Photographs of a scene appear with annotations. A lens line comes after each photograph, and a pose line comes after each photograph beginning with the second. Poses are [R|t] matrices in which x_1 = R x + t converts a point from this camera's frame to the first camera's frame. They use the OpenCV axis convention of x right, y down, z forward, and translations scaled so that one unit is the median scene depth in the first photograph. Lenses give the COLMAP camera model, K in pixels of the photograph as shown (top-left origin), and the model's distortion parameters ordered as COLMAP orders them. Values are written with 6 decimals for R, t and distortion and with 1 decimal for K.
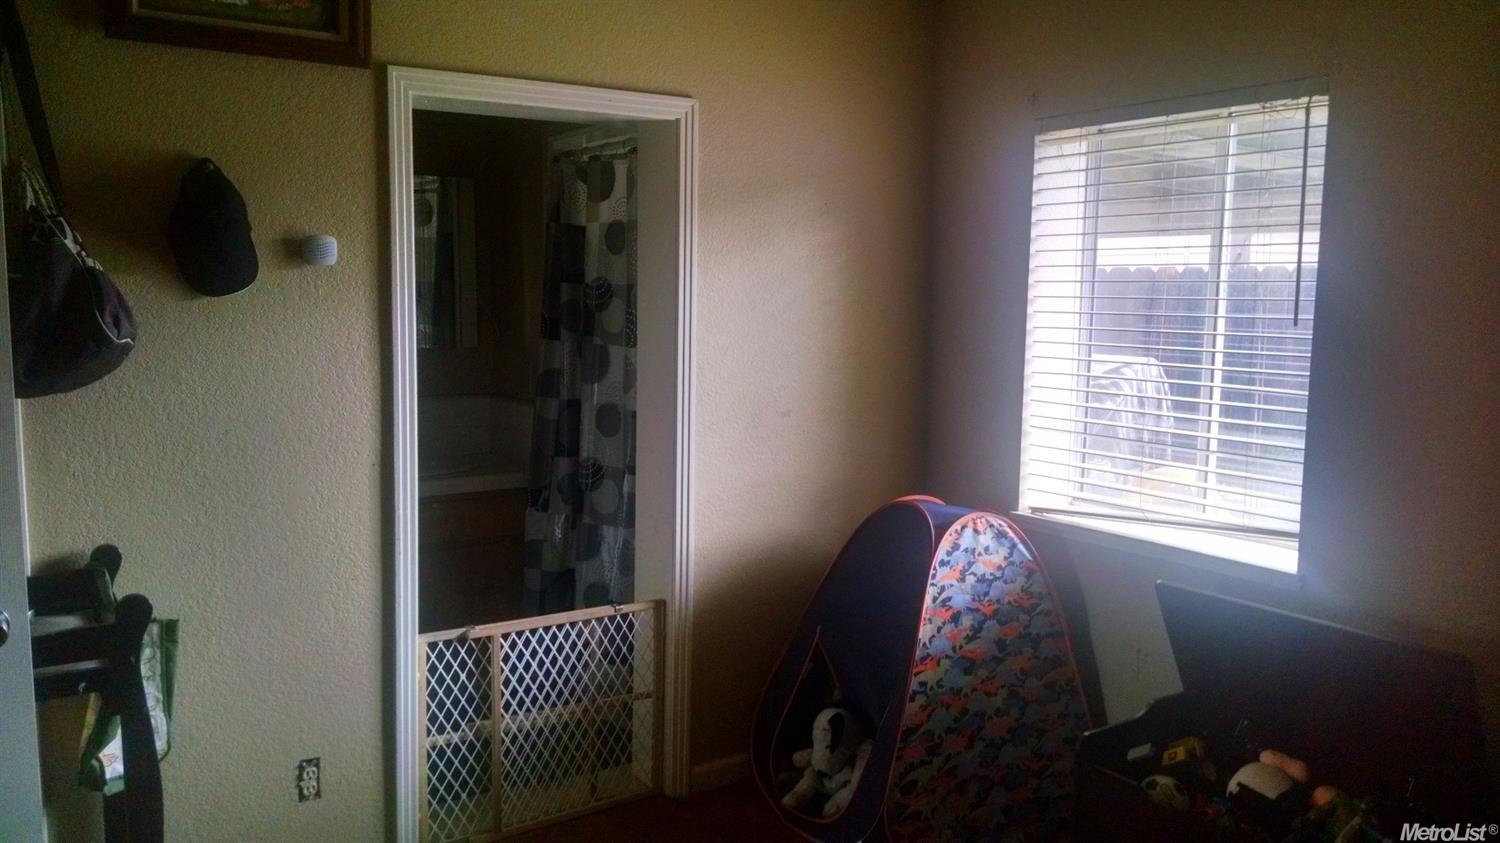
lens RADIAL K [[1136.3, 0, 758.7], [0, 1136.3, 415.5], [0, 0, 1]] dist [0.025750, -0.050879]
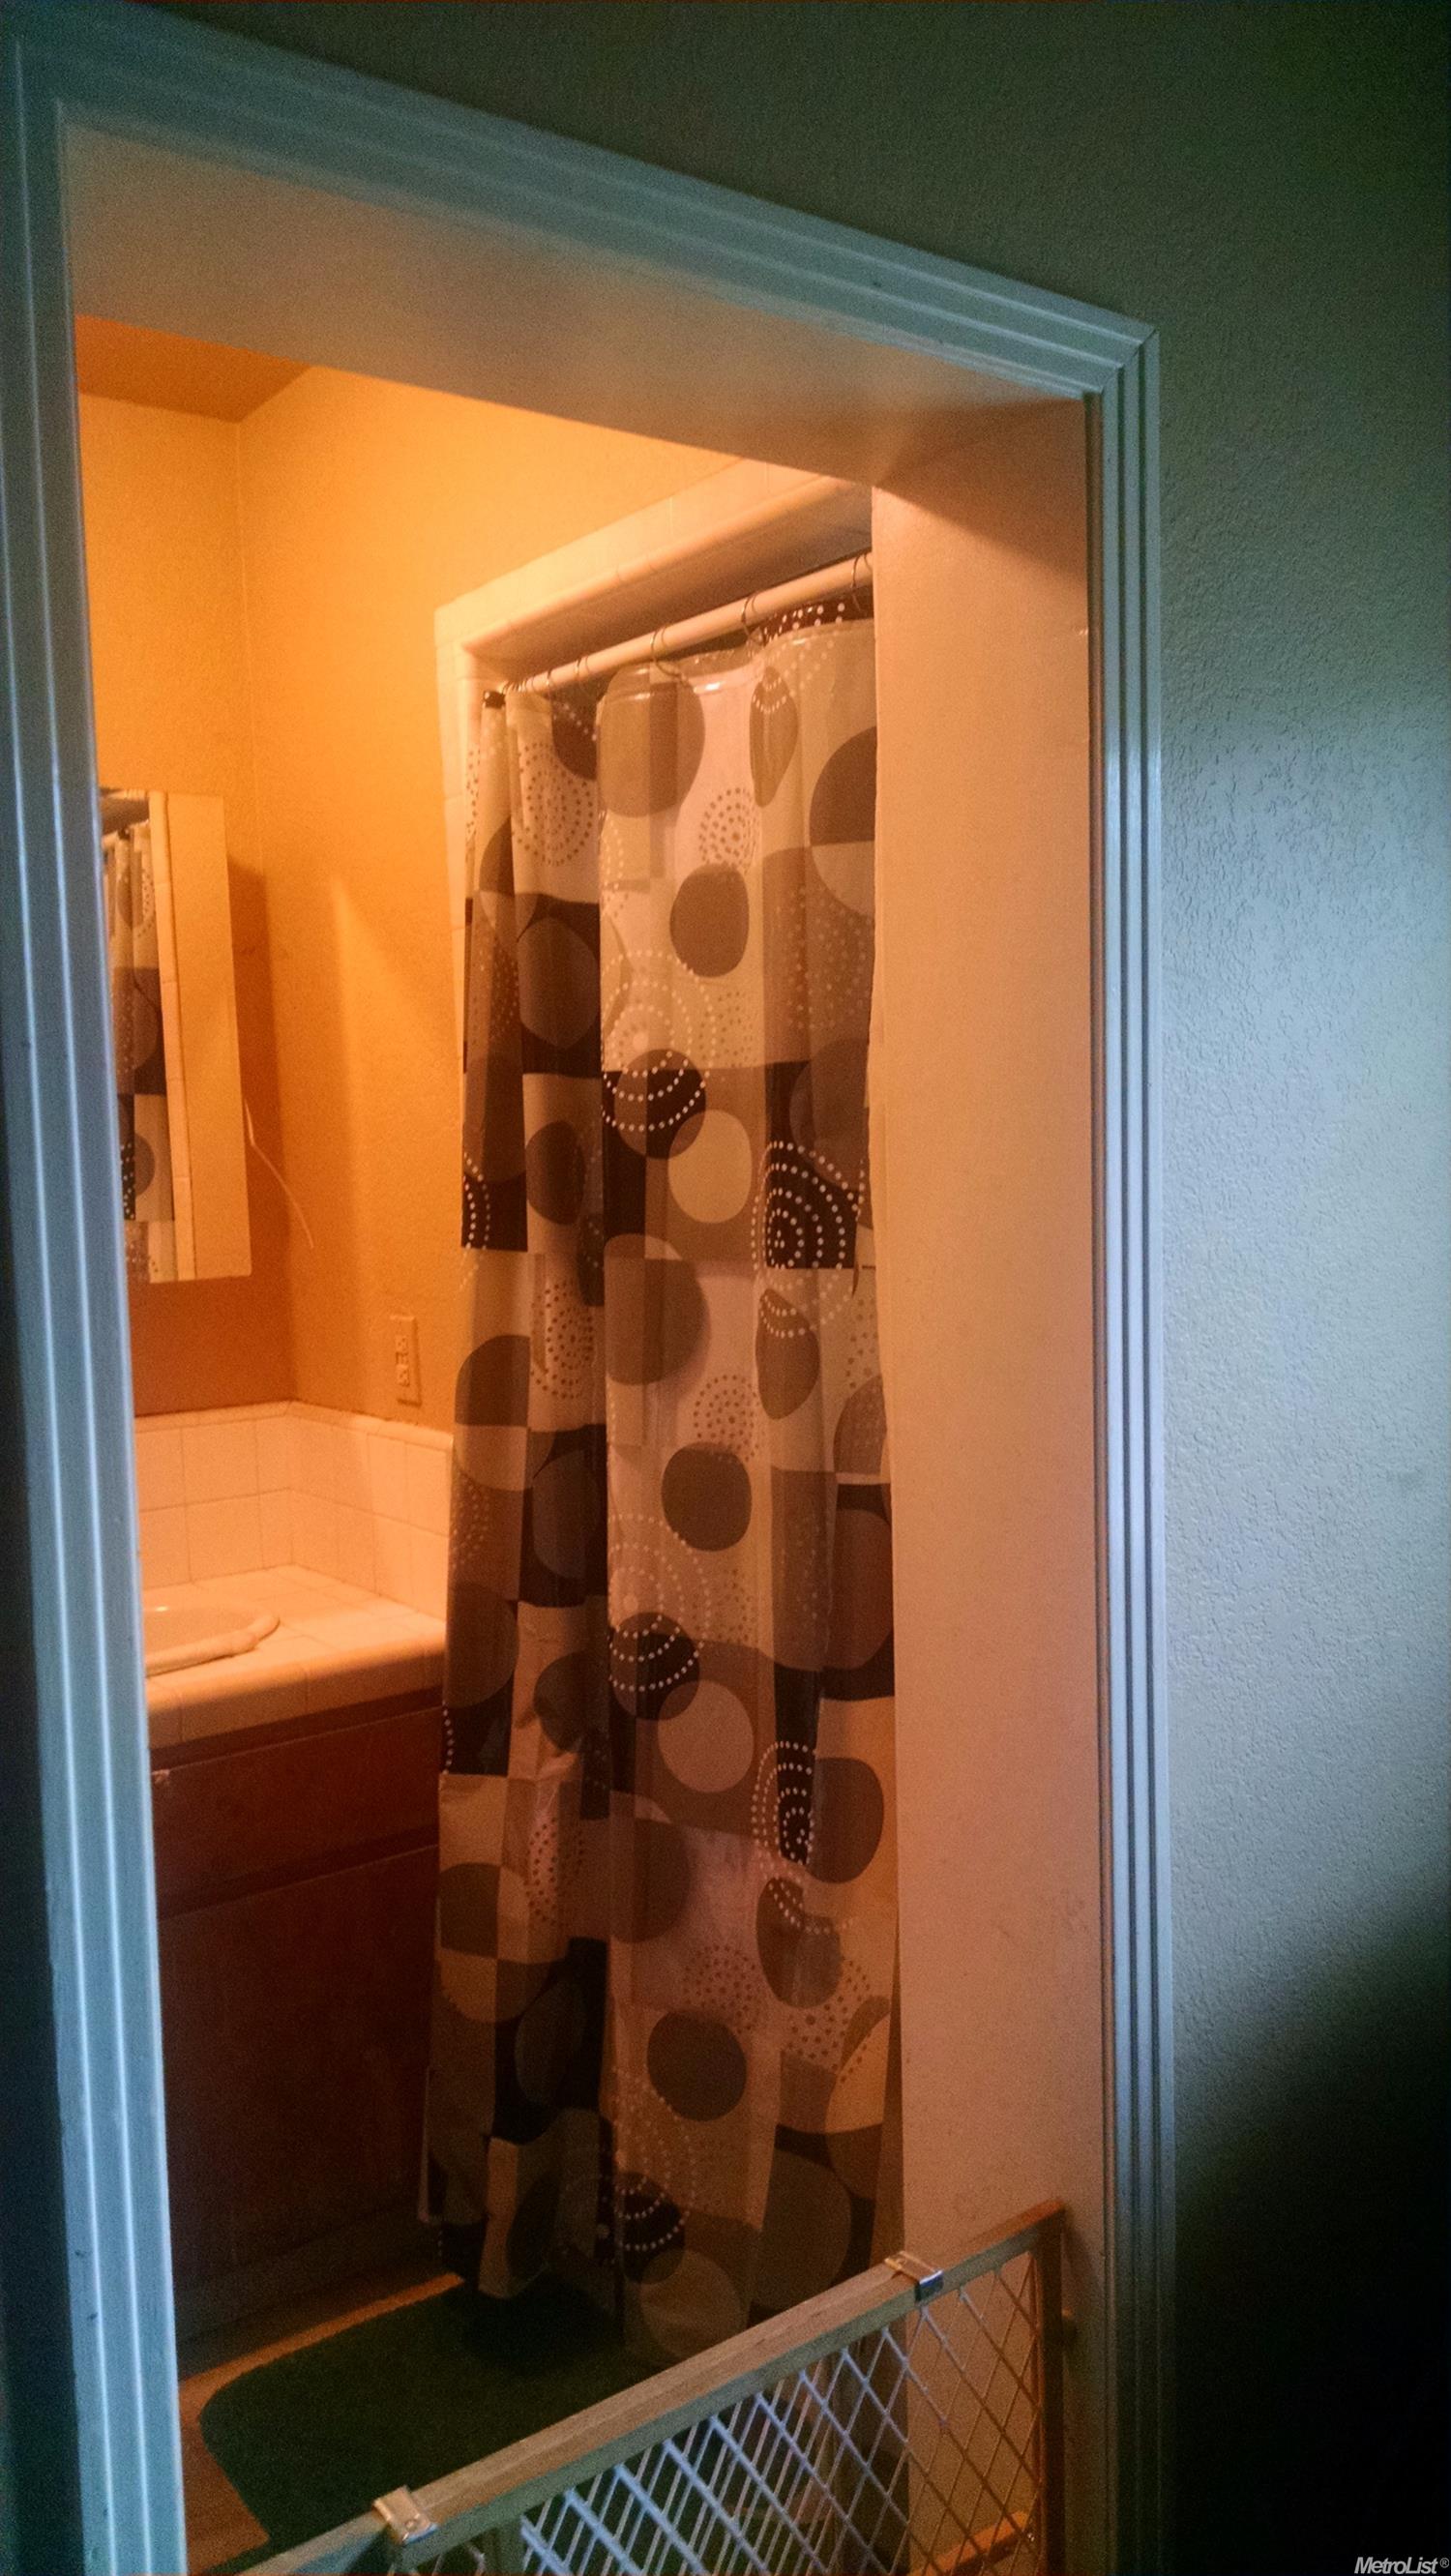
lens RADIAL K [[1951.4, 0, 709.3], [0, 1951.4, 1295.2], [0, 0, 1]] dist [0.025750, -0.050879]
pose [[0.998405, -0.043305, 0.036212, -0.146751], [0.044190, 0.998734, -0.024018, -0.038614], [-0.035126, 0.025580, 0.999055, 0.449907]]
